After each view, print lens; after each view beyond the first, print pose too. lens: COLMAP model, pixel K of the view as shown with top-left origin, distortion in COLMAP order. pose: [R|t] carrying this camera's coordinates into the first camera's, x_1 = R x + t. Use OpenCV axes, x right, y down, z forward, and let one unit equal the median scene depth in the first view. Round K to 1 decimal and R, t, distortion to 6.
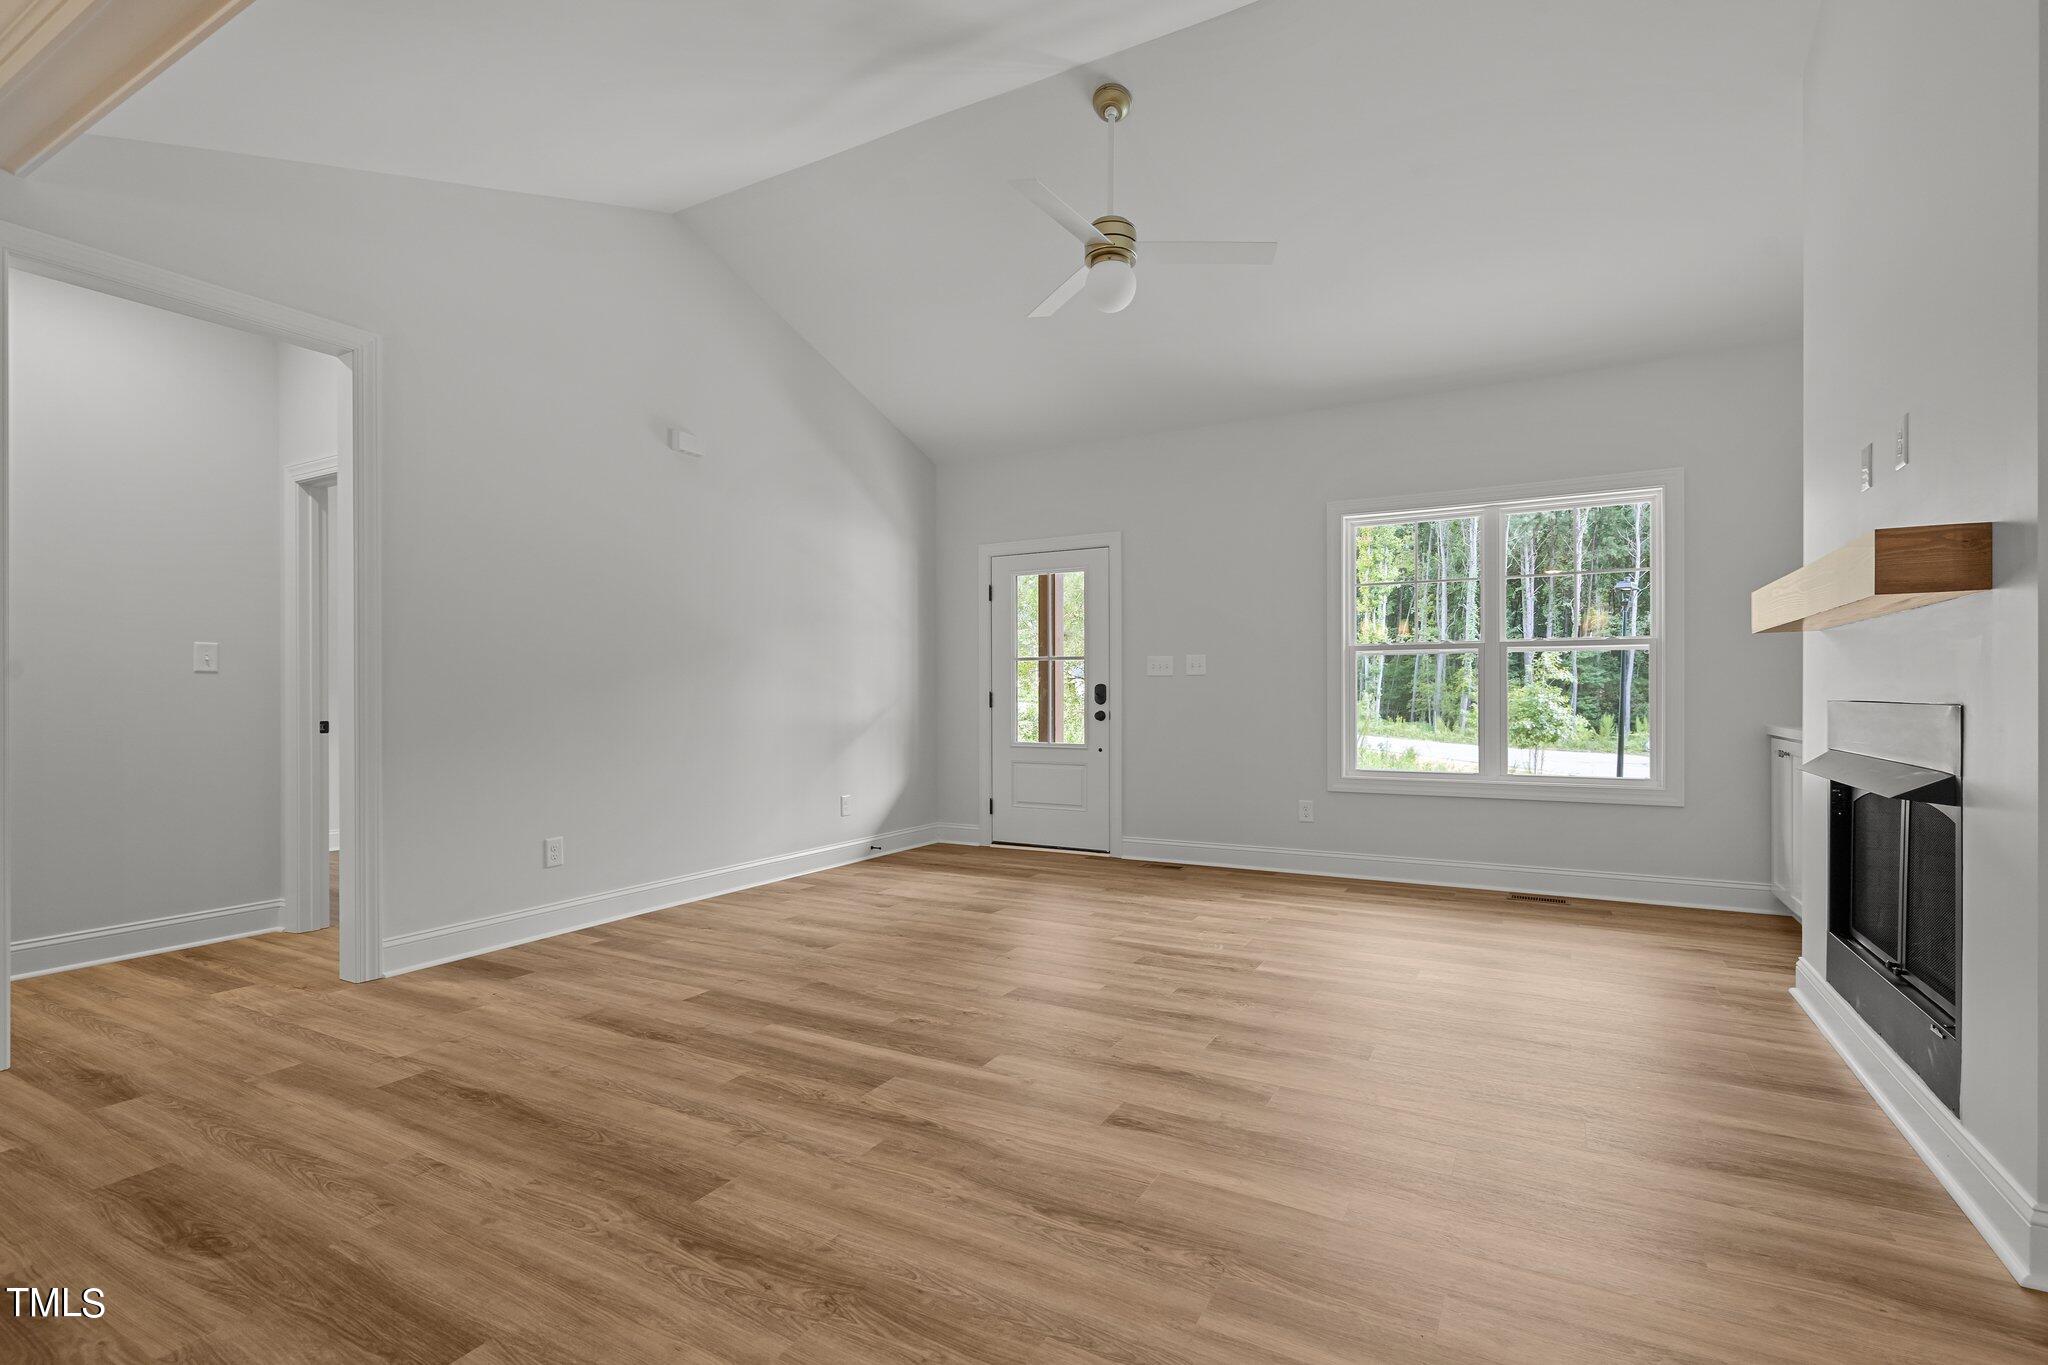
lens RADIAL K [[953.6, 0, 1024.1], [0, 953.6, 701.1], [0, 0, 1]] dist [-0.002402, -0.000055]
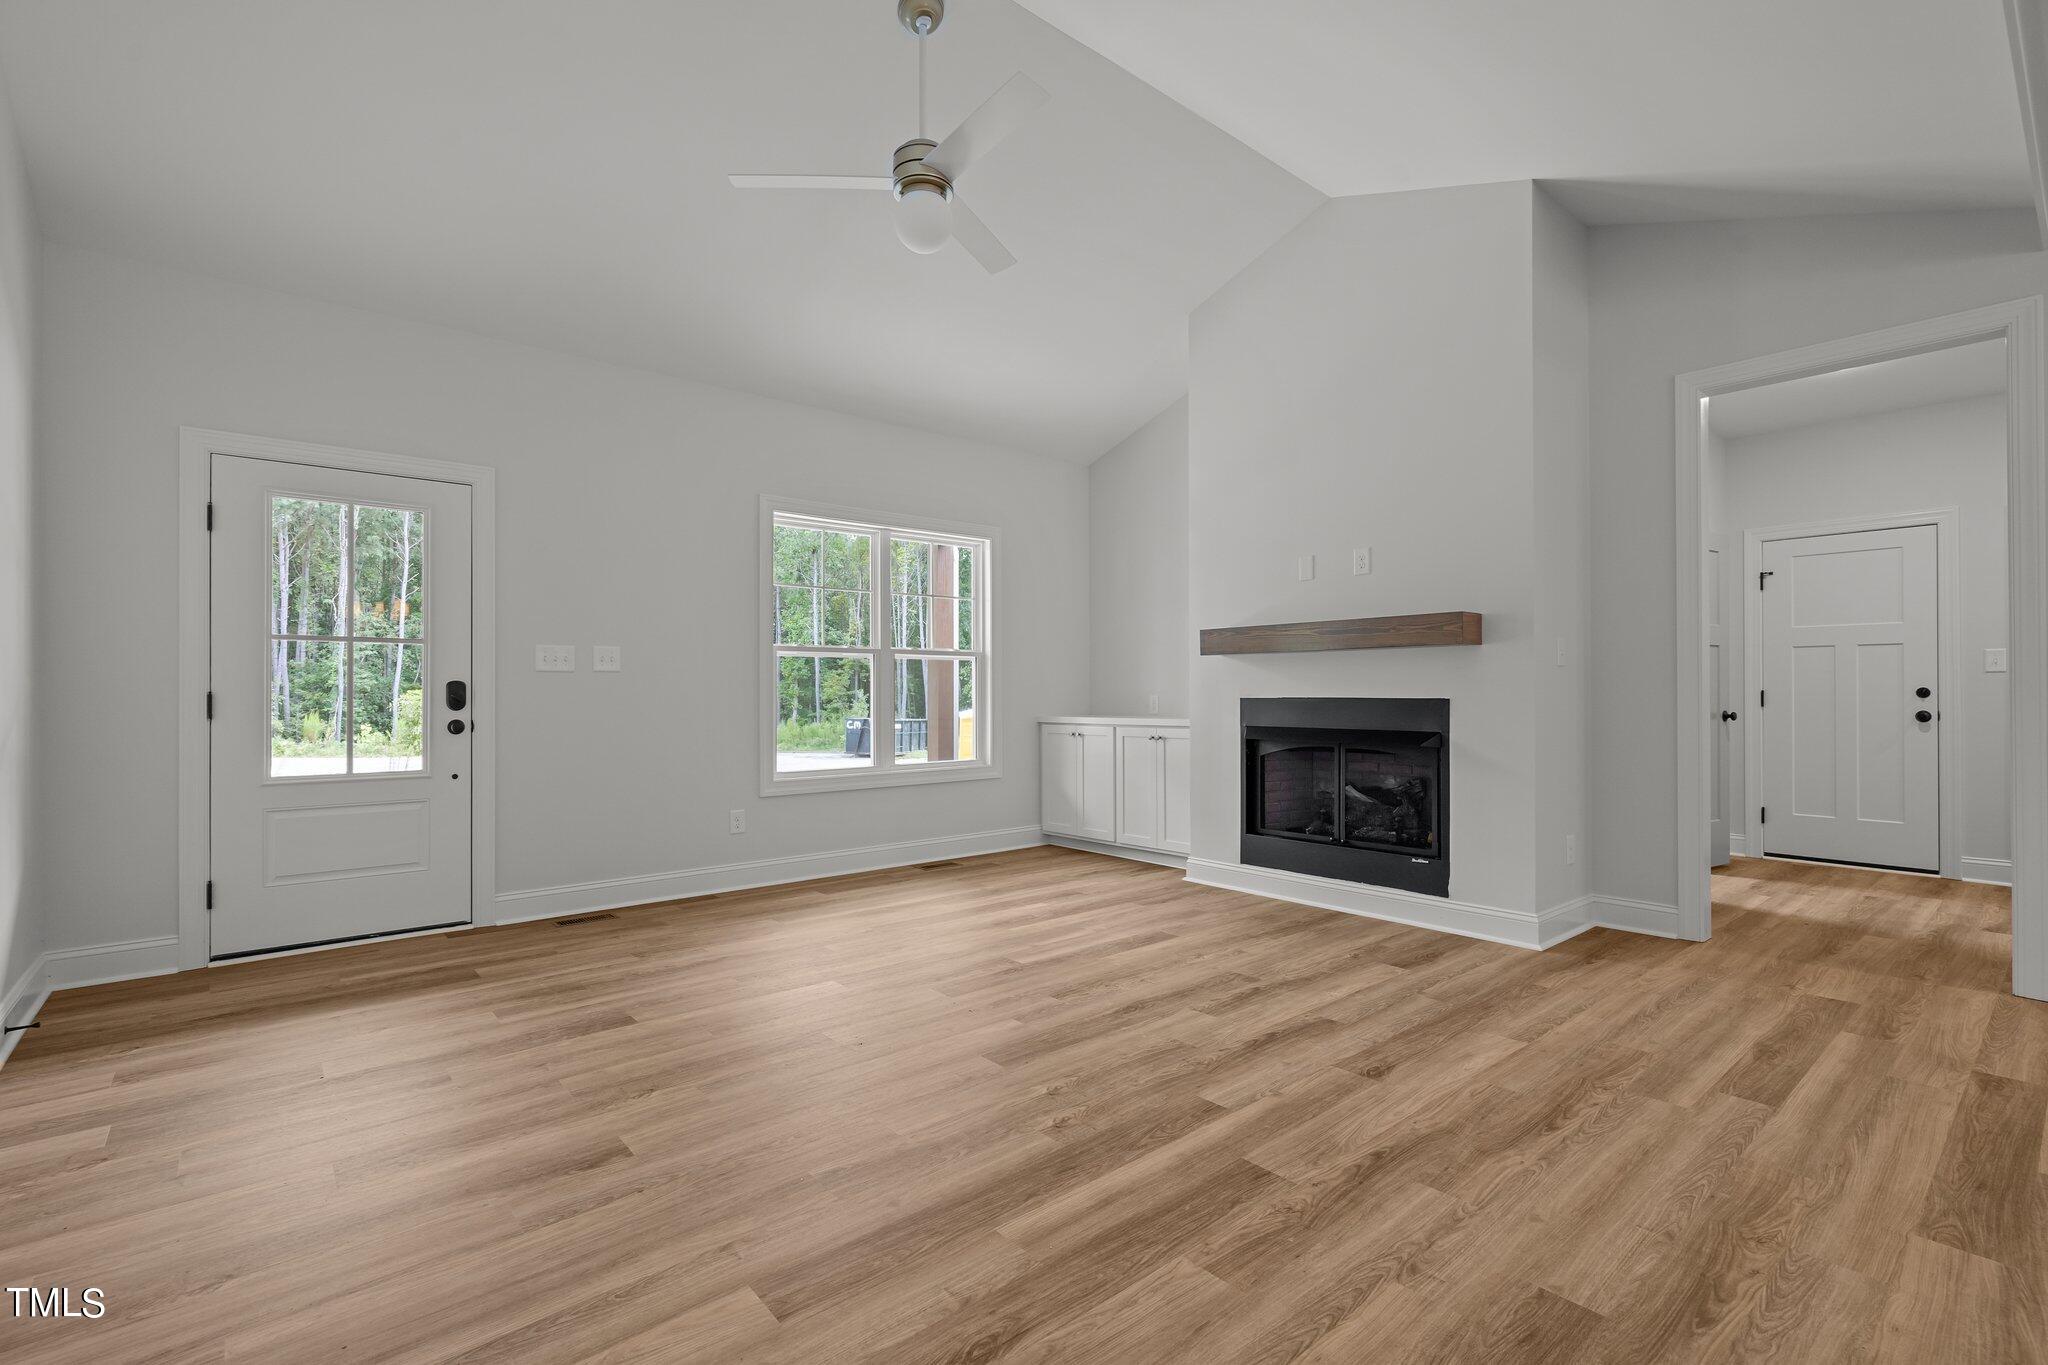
lens RADIAL K [[924.4, 0, 1028.3], [0, 924.4, 696.8], [0, 0, 1]] dist [-0.002856, 0.000000]
pose [[0.345982, -0.001772, 0.938240, -0.803263], [0.008648, 0.999962, -0.001301, -0.003692], [-0.938201, 0.008564, 0.345984, 0.759146]]
